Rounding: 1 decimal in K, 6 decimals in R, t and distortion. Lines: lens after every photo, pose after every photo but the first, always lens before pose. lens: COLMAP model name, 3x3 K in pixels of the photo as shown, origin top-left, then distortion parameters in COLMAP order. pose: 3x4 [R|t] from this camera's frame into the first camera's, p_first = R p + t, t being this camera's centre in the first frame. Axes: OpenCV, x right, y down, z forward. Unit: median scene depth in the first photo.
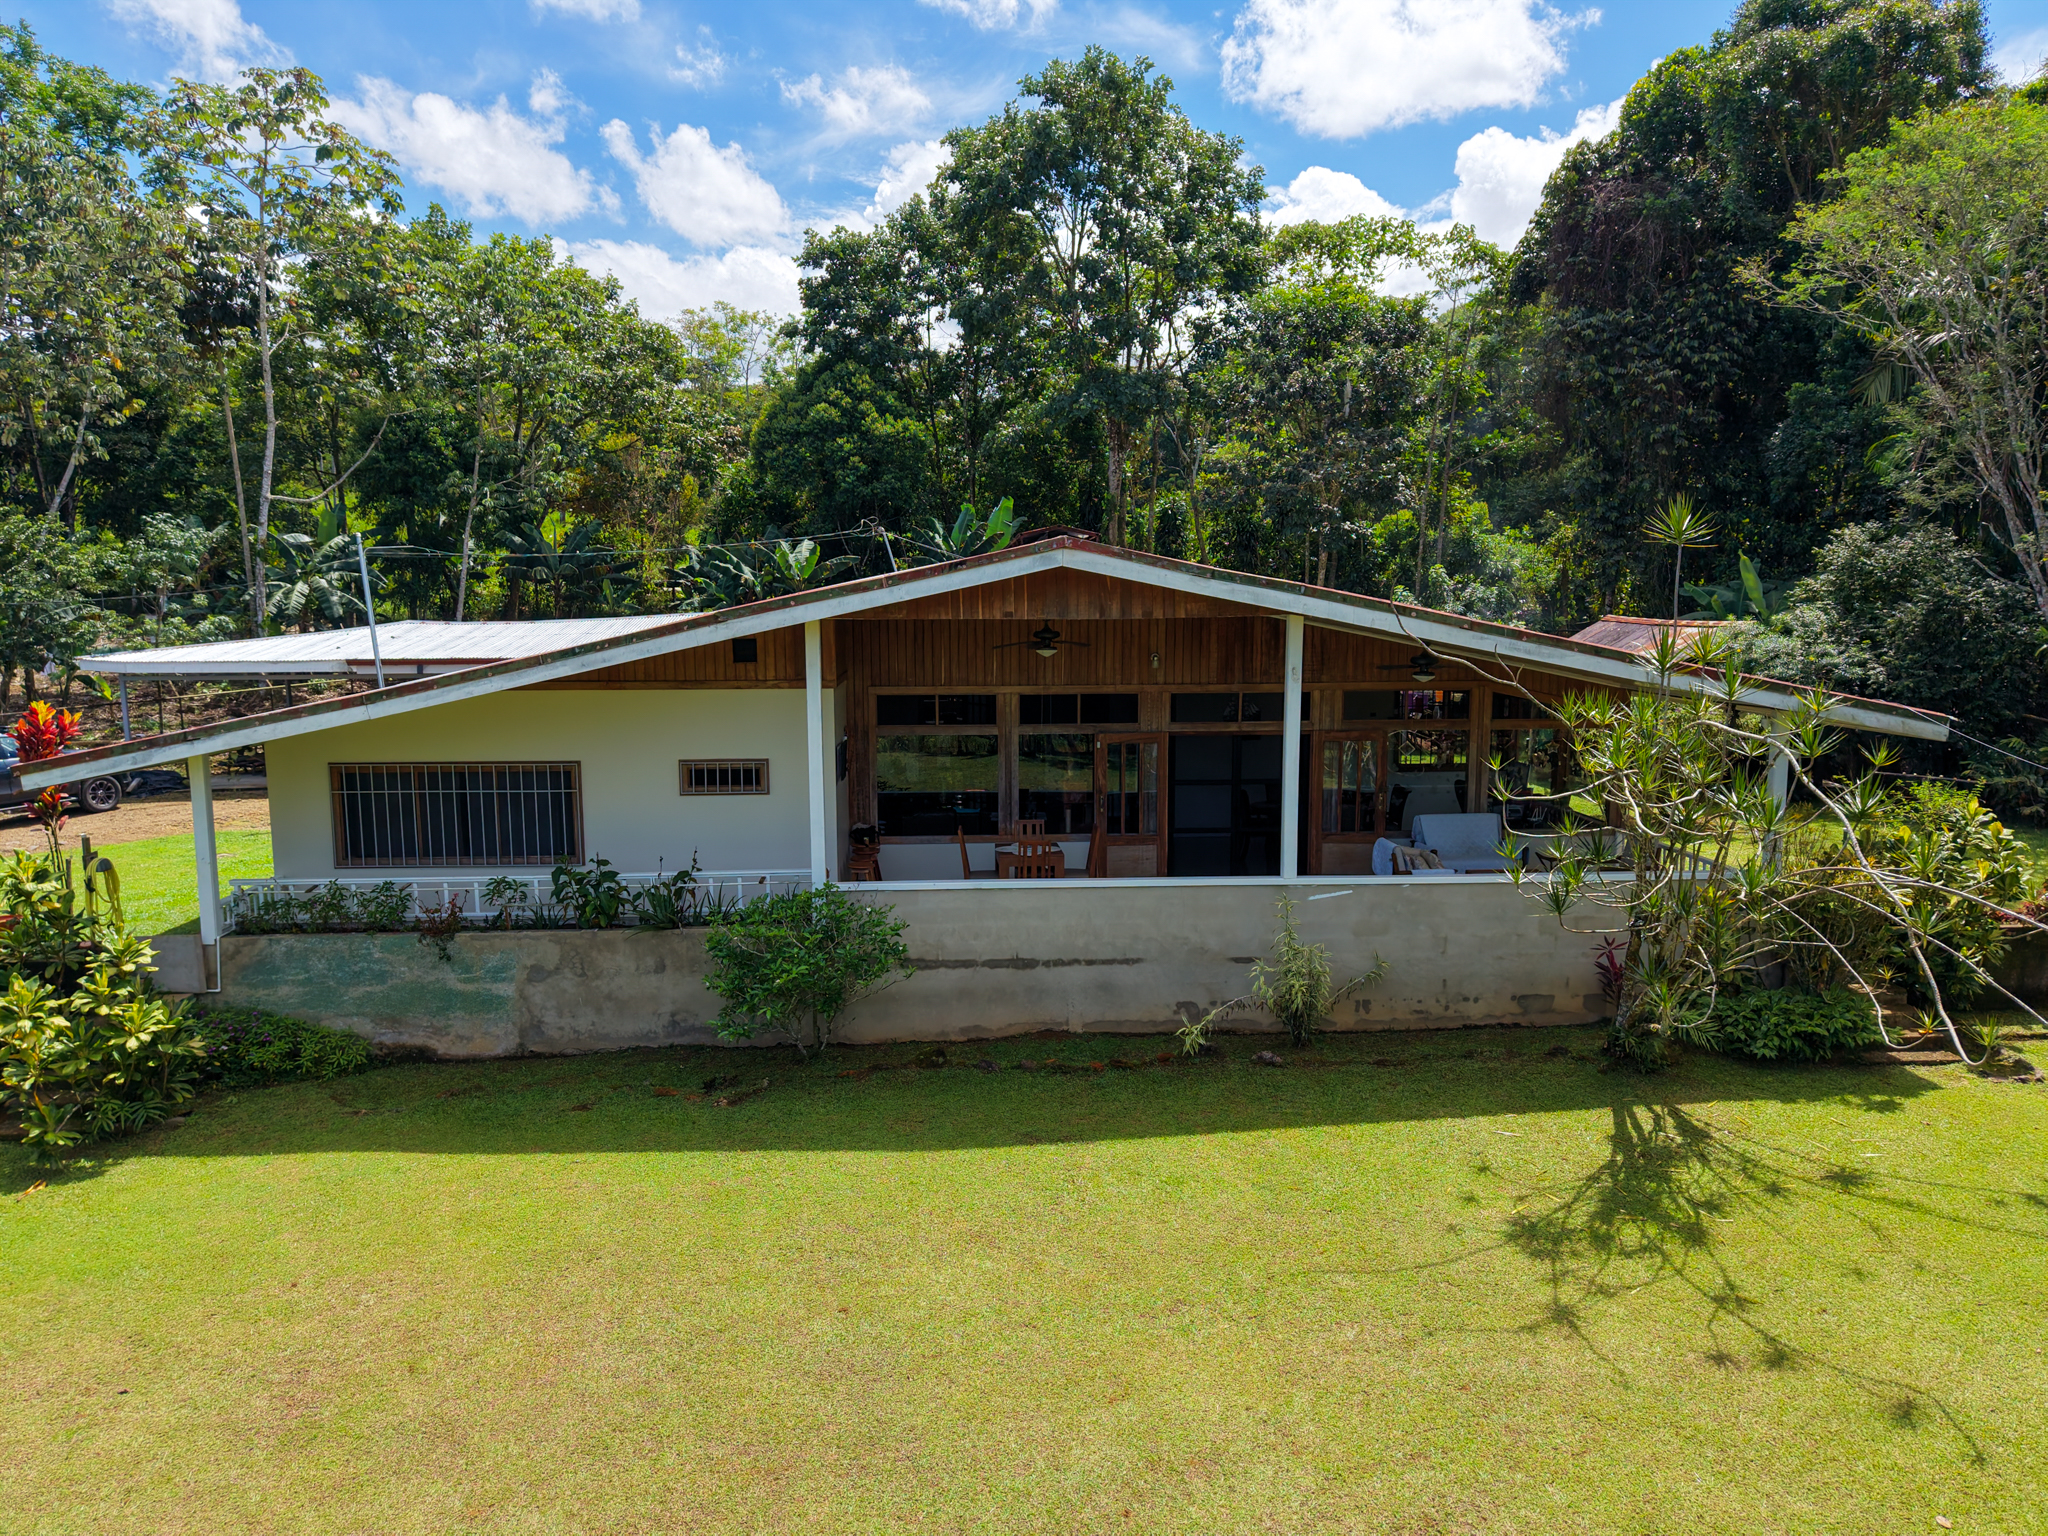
lens RADIAL K [[1402.9, 0, 1027.7], [0, 1402.9, 754.4], [0, 0, 1]] dist [0.030136, -0.032765]
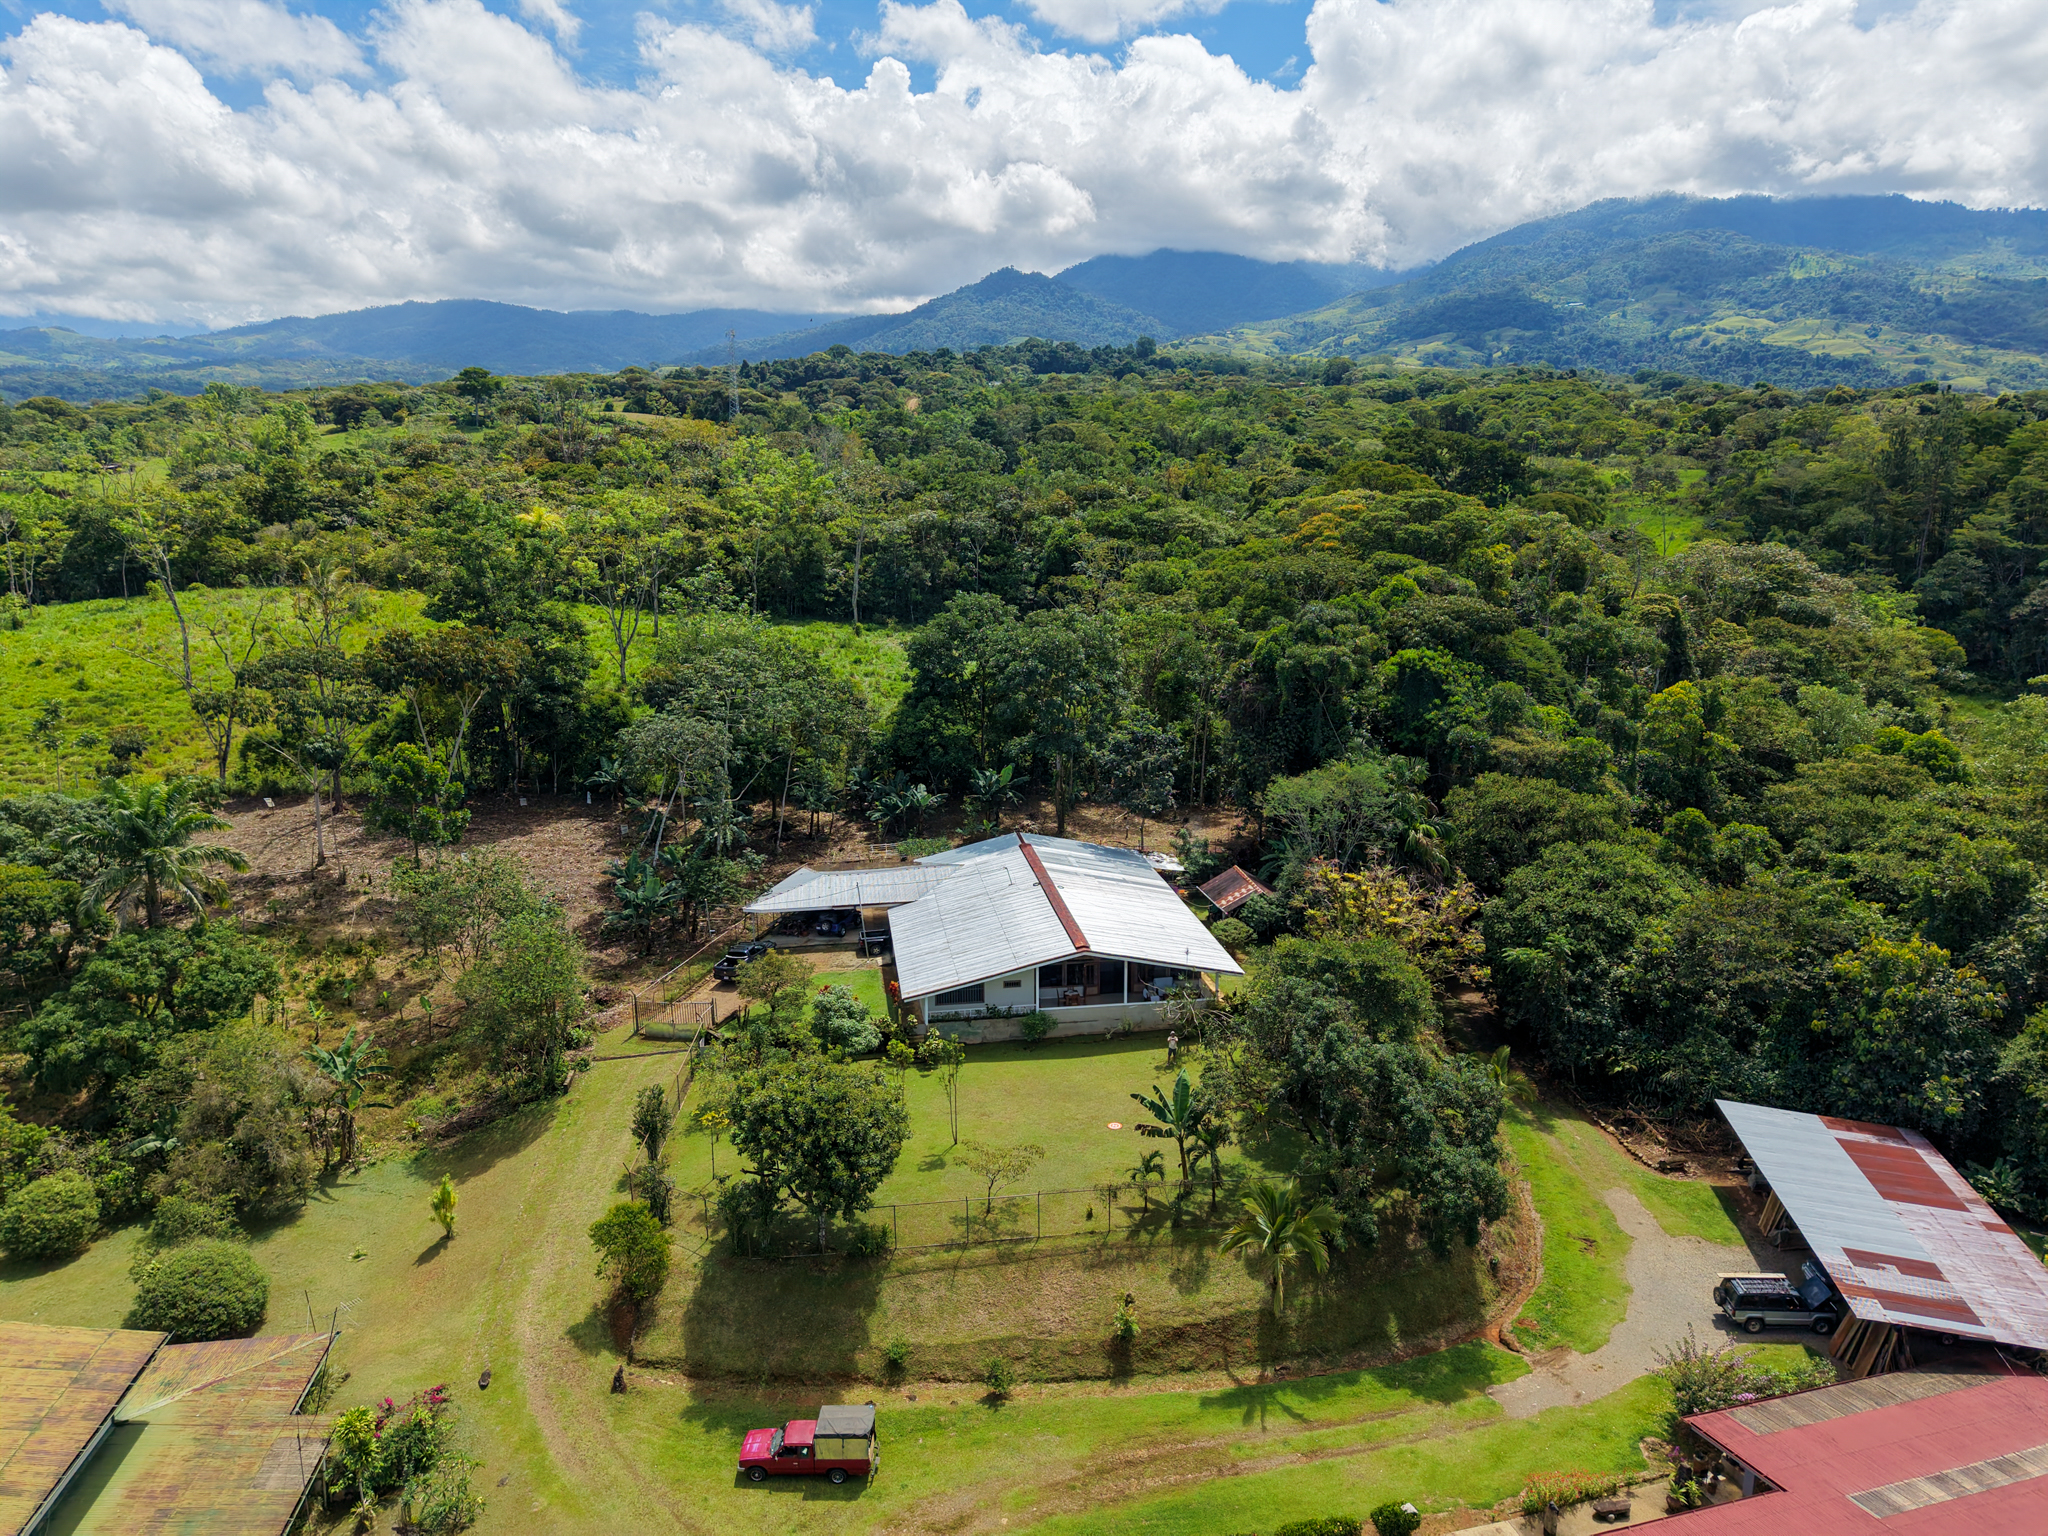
lens RADIAL K [[1402.9, 0, 1031.7], [0, 1402.9, 772.1], [0, 0, 1]] dist [0.030136, -0.032765]
pose [[0.993466, -0.011619, 0.113532, -0.232149], [0.000784, 0.995475, 0.095020, -0.394003], [-0.114123, -0.094310, 0.988980, -1.254844]]
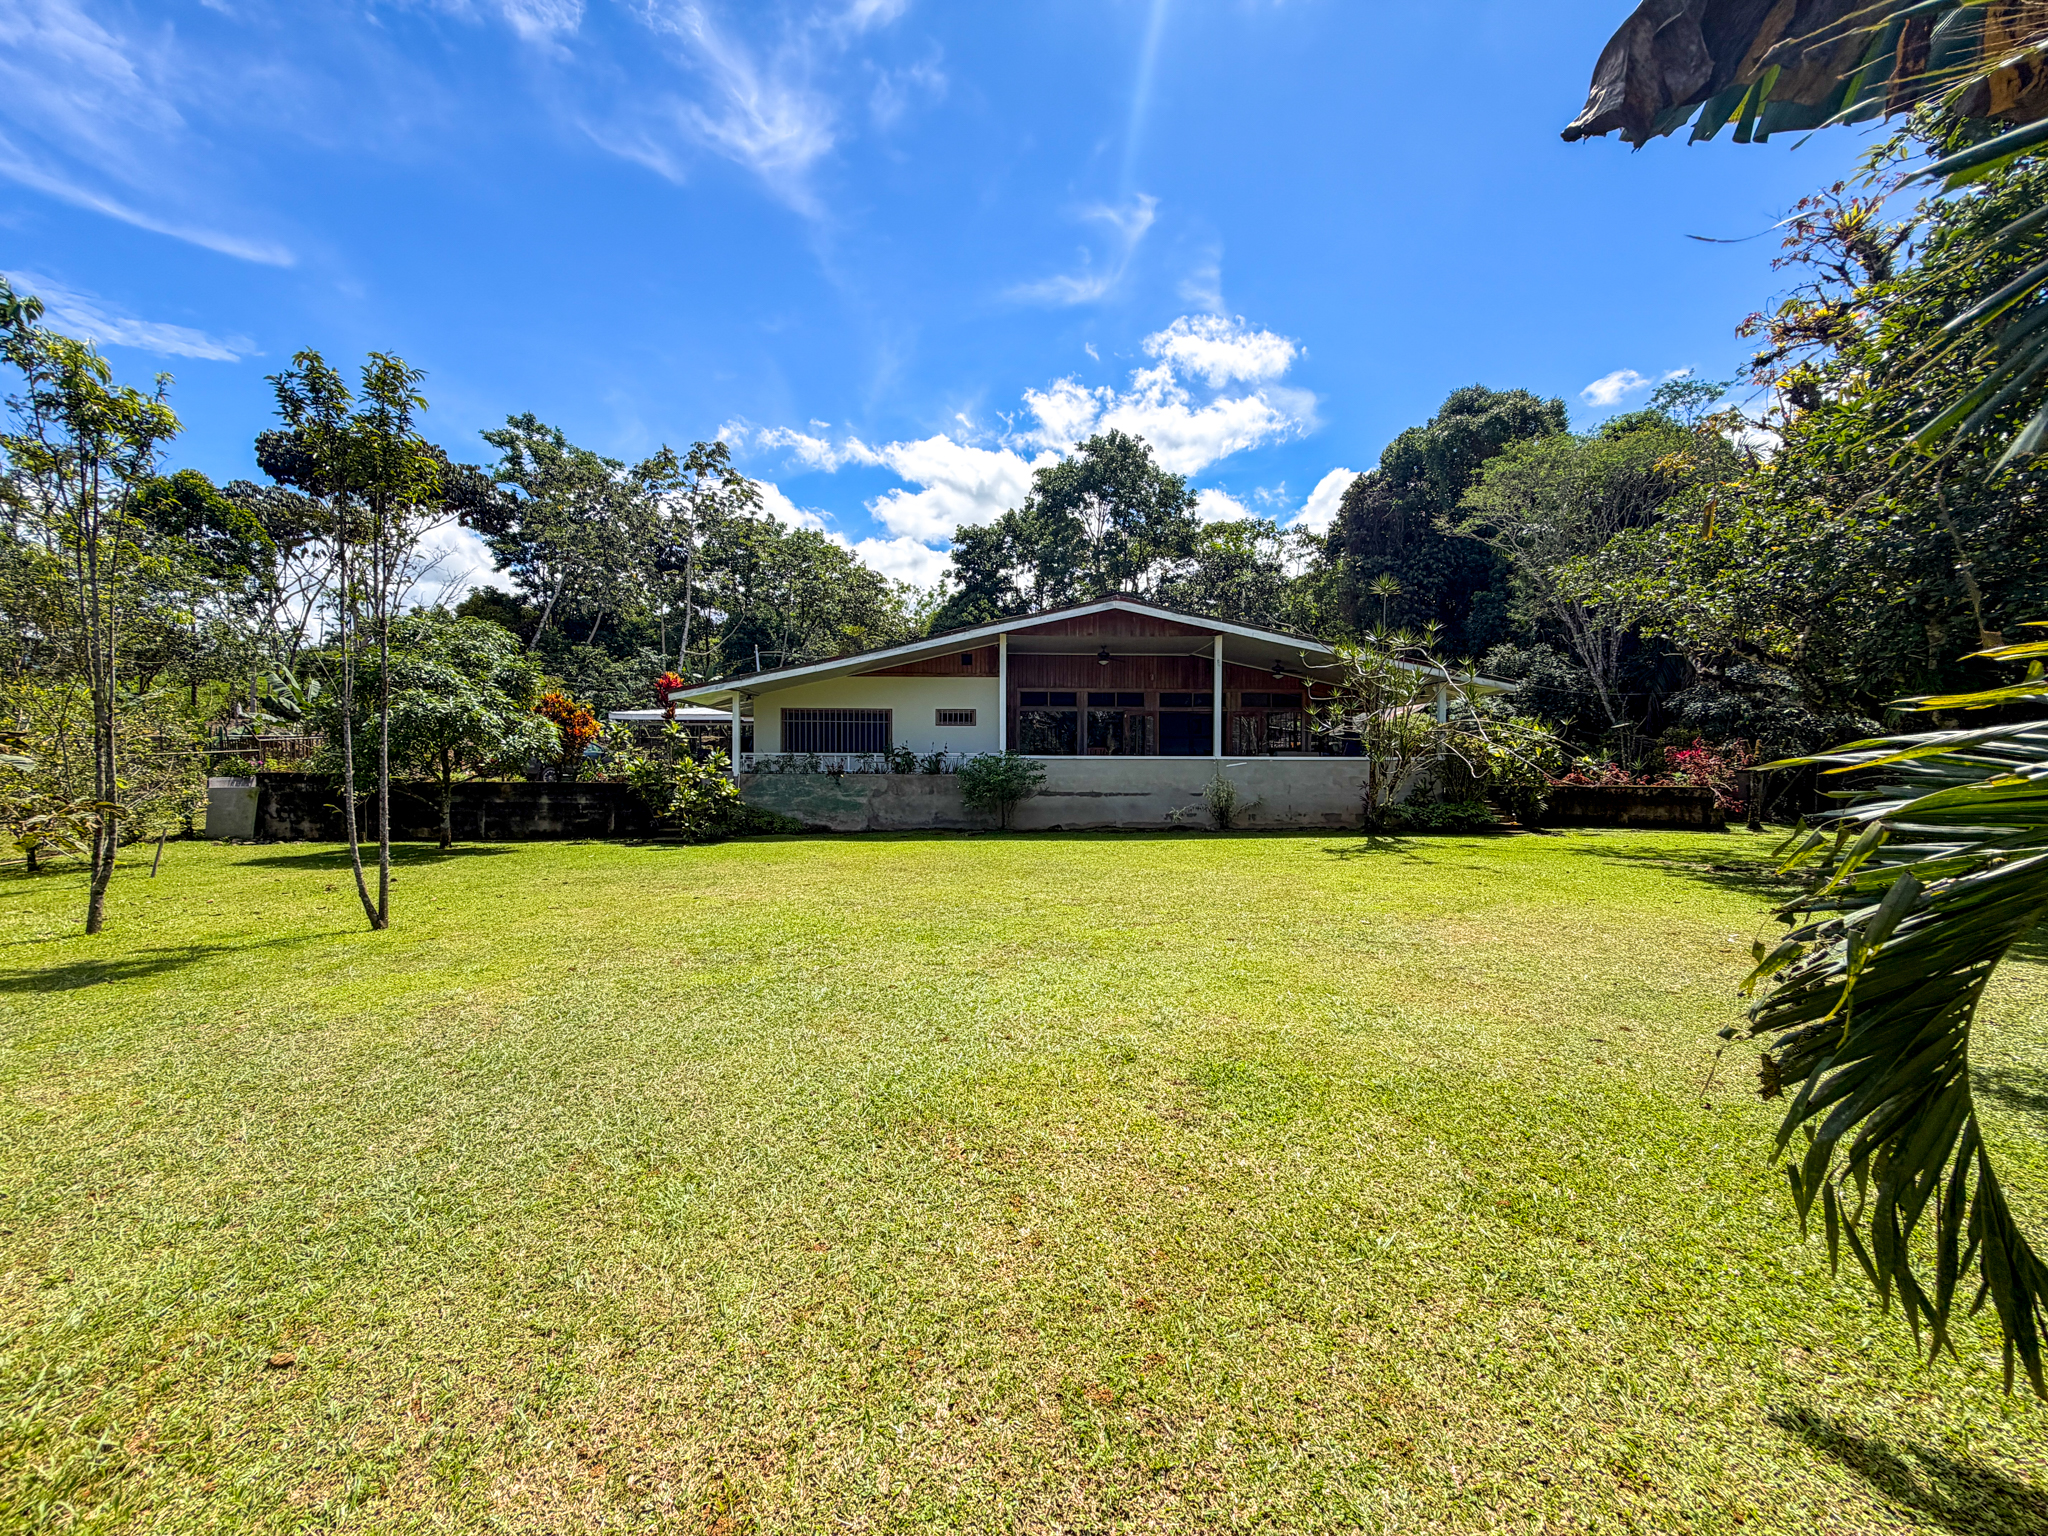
lens RADIAL K [[823.3, 0, 1017.1], [0, 823.3, 758.9], [0, 0, 1]] dist [0.000731, 0.000945]
pose [[0.998886, 0.010174, -0.046077, -0.021075], [-0.015096, 0.994061, -0.107769, 0.072901], [0.044707, 0.108344, 0.993108, -0.089550]]
